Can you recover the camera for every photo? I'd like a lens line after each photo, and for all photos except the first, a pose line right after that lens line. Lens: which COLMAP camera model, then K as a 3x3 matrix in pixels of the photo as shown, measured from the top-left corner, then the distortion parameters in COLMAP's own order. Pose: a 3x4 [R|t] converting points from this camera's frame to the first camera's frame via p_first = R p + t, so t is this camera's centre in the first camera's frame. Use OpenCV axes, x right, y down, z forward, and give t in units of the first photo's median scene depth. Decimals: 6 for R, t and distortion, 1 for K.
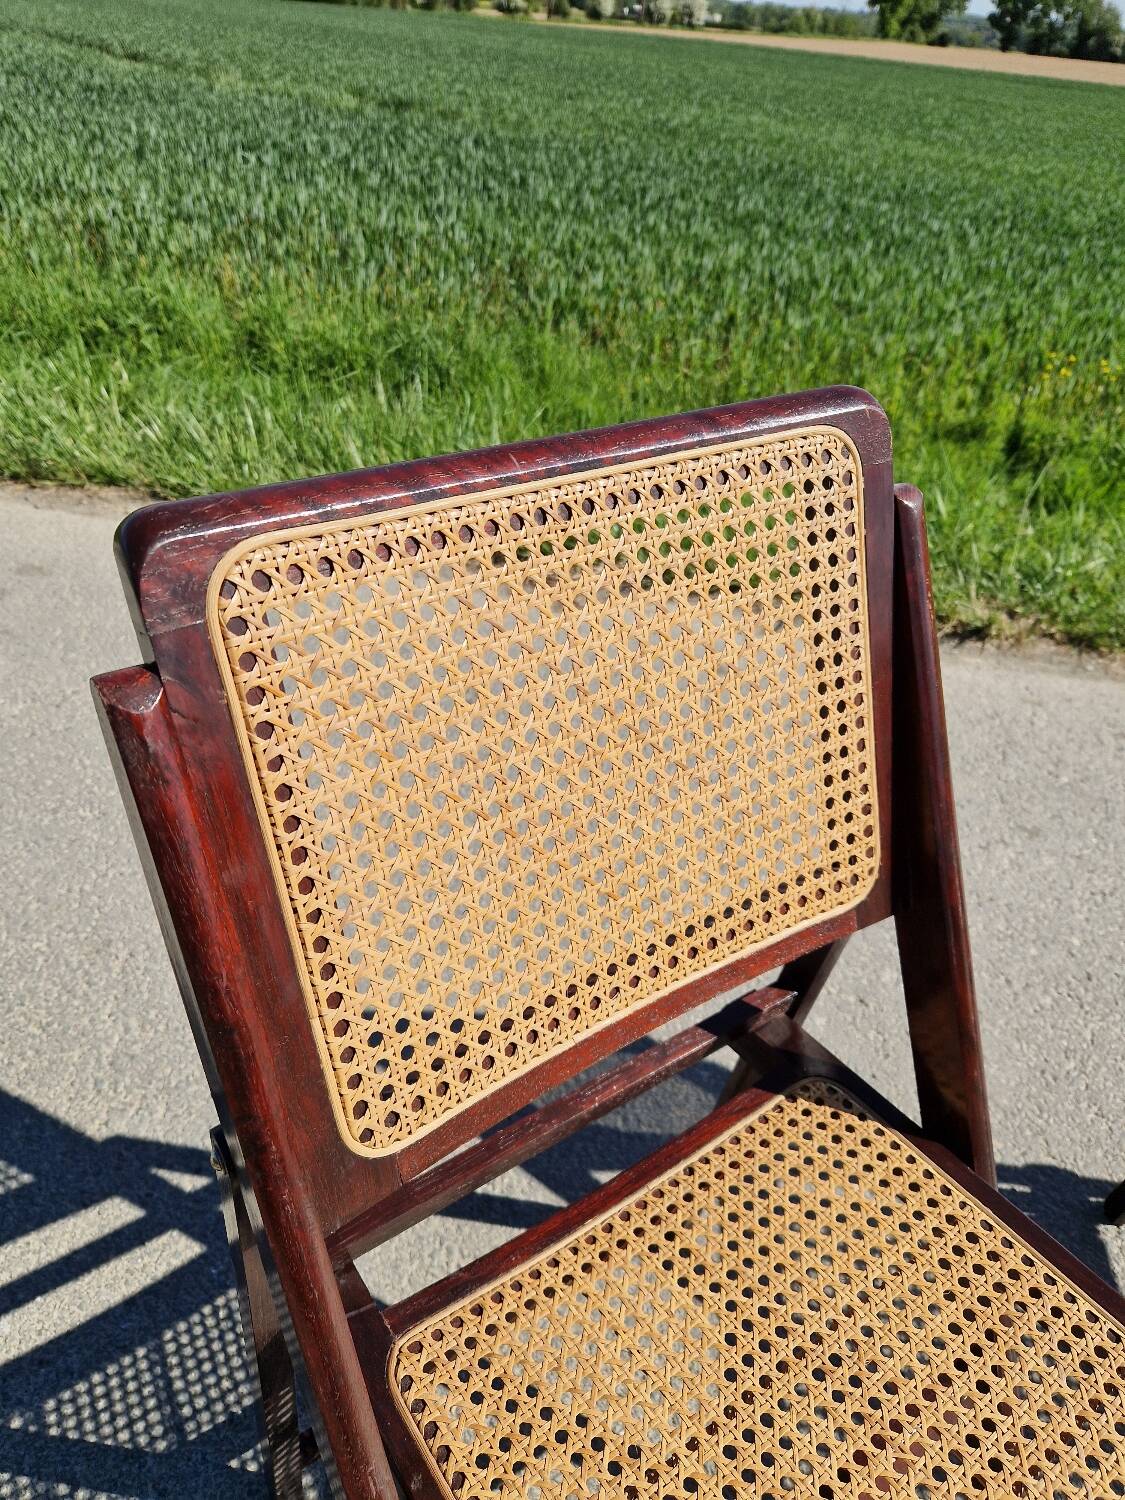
lens RADIAL K [[1079.6, 0, 549.0], [0, 1079.6, 756.0], [0, 0, 1]] dist [0.042103, -0.045749]
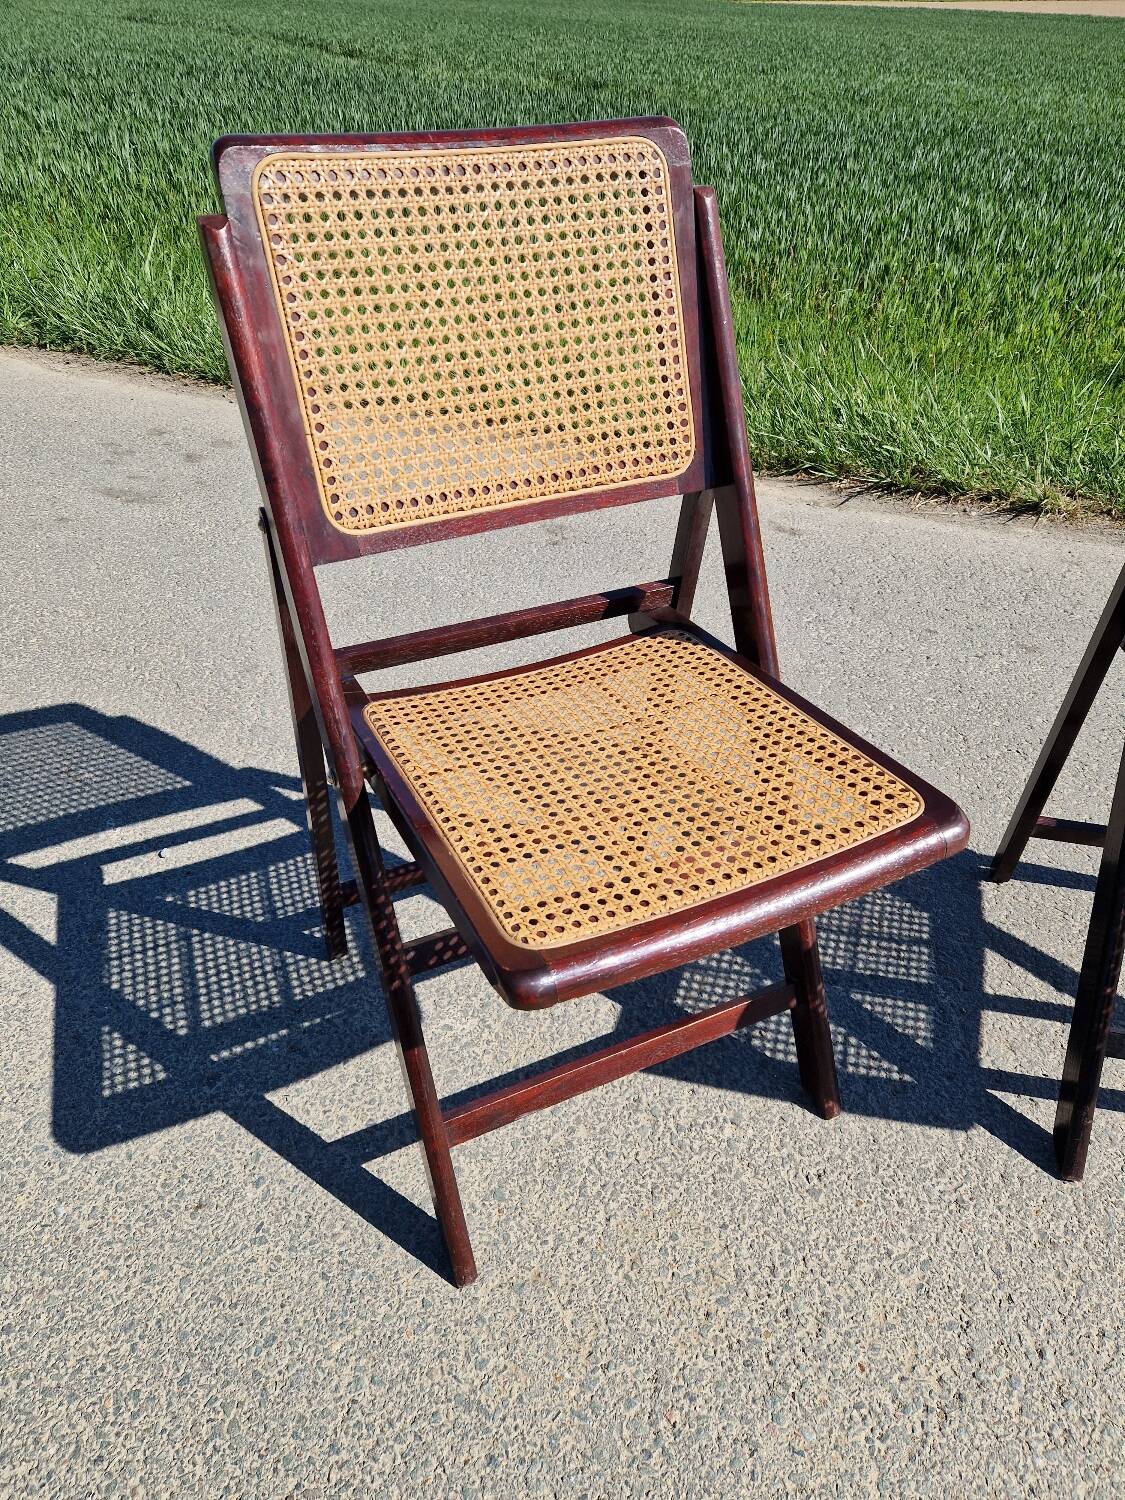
lens RADIAL K [[1067.4, 0, 552.5], [0, 1067.4, 754.6], [0, 0, 1]] dist [0.068224, -0.067497]
pose [[0.986493, 0.049108, -0.156269, 0.249417], [-0.047723, 0.998781, 0.012599, 0.359067], [0.156697, -0.004971, 0.987634, -0.375690]]
